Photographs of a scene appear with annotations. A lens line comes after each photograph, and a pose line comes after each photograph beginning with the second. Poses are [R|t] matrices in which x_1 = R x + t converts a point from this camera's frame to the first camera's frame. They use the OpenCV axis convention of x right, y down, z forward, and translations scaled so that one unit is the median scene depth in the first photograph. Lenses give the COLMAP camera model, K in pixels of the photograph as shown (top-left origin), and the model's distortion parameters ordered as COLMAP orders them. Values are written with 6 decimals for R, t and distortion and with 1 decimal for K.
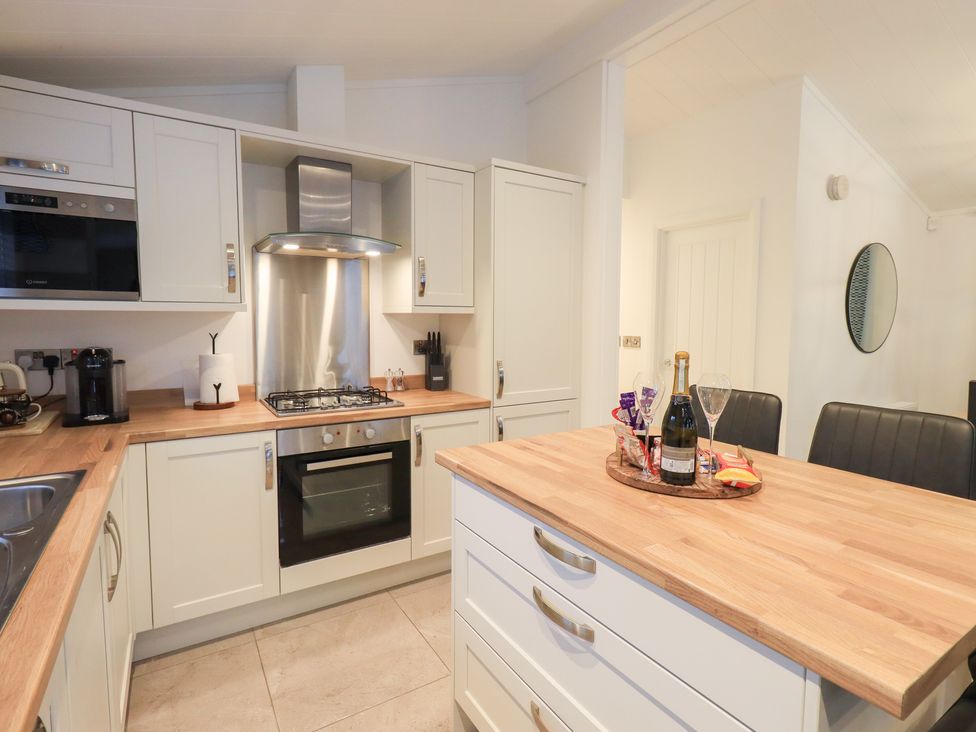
lens RADIAL K [[515.6, 0, 497.0], [0, 515.6, 351.2], [0, 0, 1]] dist [0.005916, -0.001362]
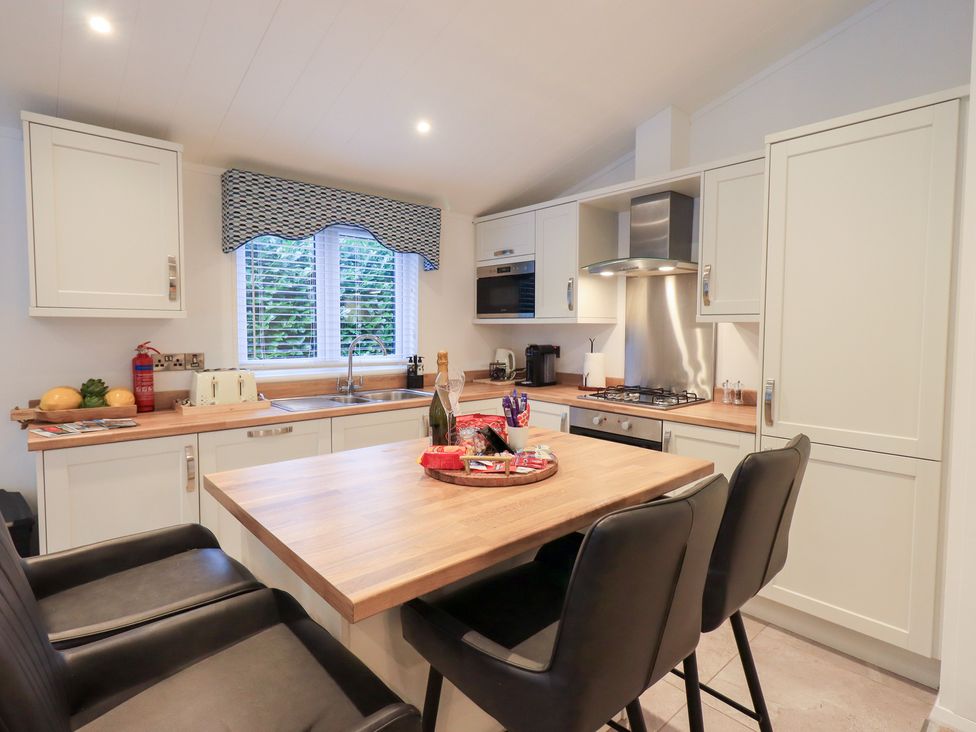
lens RADIAL K [[515.6, 0, 480.8], [0, 515.6, 356.2], [0, 0, 1]] dist [0.005916, -0.001362]
pose [[0.147689, 0.050680, -0.987735, 0.830478], [-0.068629, 0.996804, 0.040883, -0.022567], [0.986650, 0.061750, 0.150695, 0.471301]]
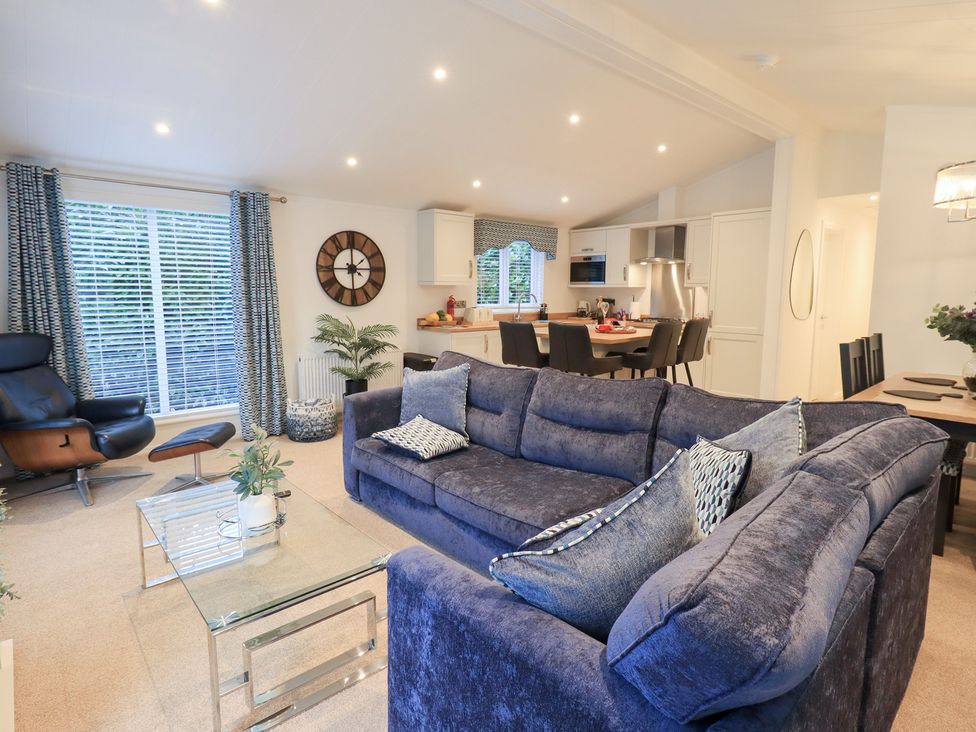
lens RADIAL K [[515.6, 0, 479.5], [0, 515.6, 345.1], [0, 0, 1]] dist [0.005916, -0.001362]
pose [[0.129215, 0.102061, -0.986350, 2.189756], [-0.066880, 0.993321, 0.094021, 0.031860], [0.989359, 0.053818, 0.135177, -0.227181]]
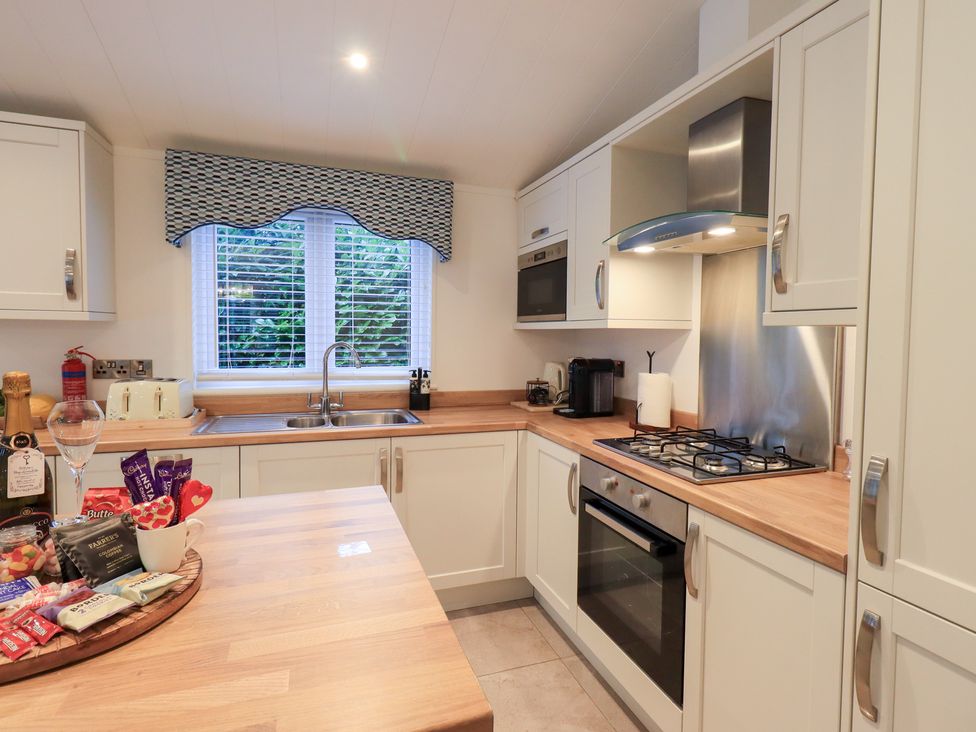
lens RADIAL K [[515.6, 0, 485.2], [0, 515.6, 352.8], [0, 0, 1]] dist [0.005916, -0.001362]
pose [[-0.229124, 0.029009, -0.972965, 0.453465], [-0.076774, 0.995903, 0.047772, -0.053986], [0.970365, 0.085644, -0.225958, 0.910014]]
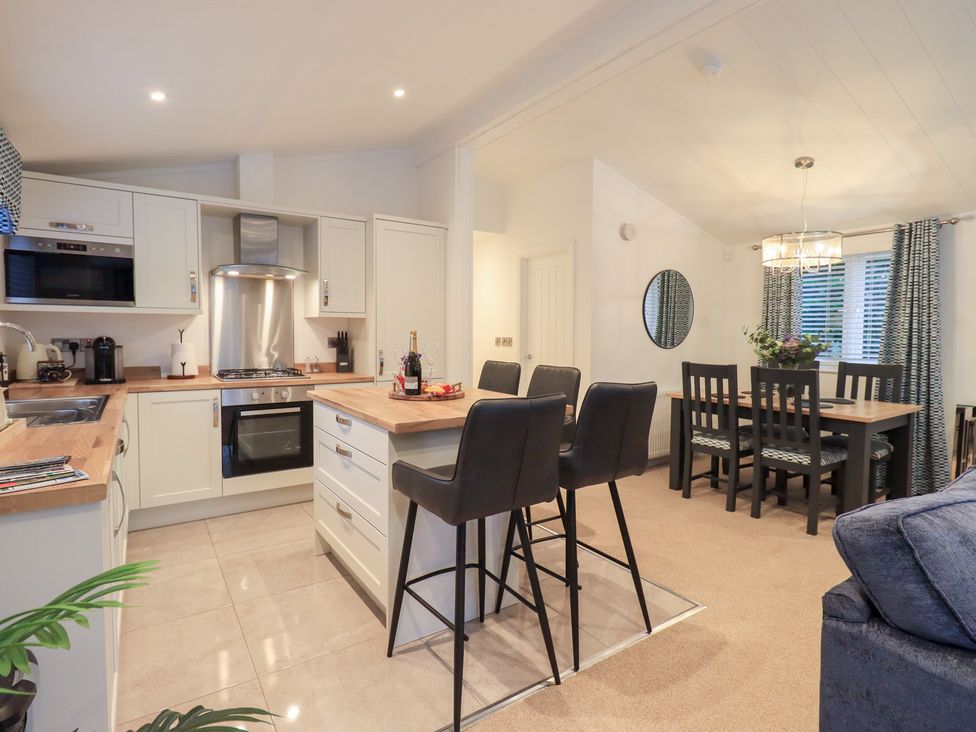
lens RADIAL K [[515.6, 0, 495.2], [0, 515.6, 352.0], [0, 0, 1]] dist [0.005916, -0.001362]
pose [[0.999381, -0.001616, 0.035129, 0.313492], [0.002578, 0.999622, -0.027355, 0.074506], [-0.035072, 0.027428, 0.999008, -0.537861]]
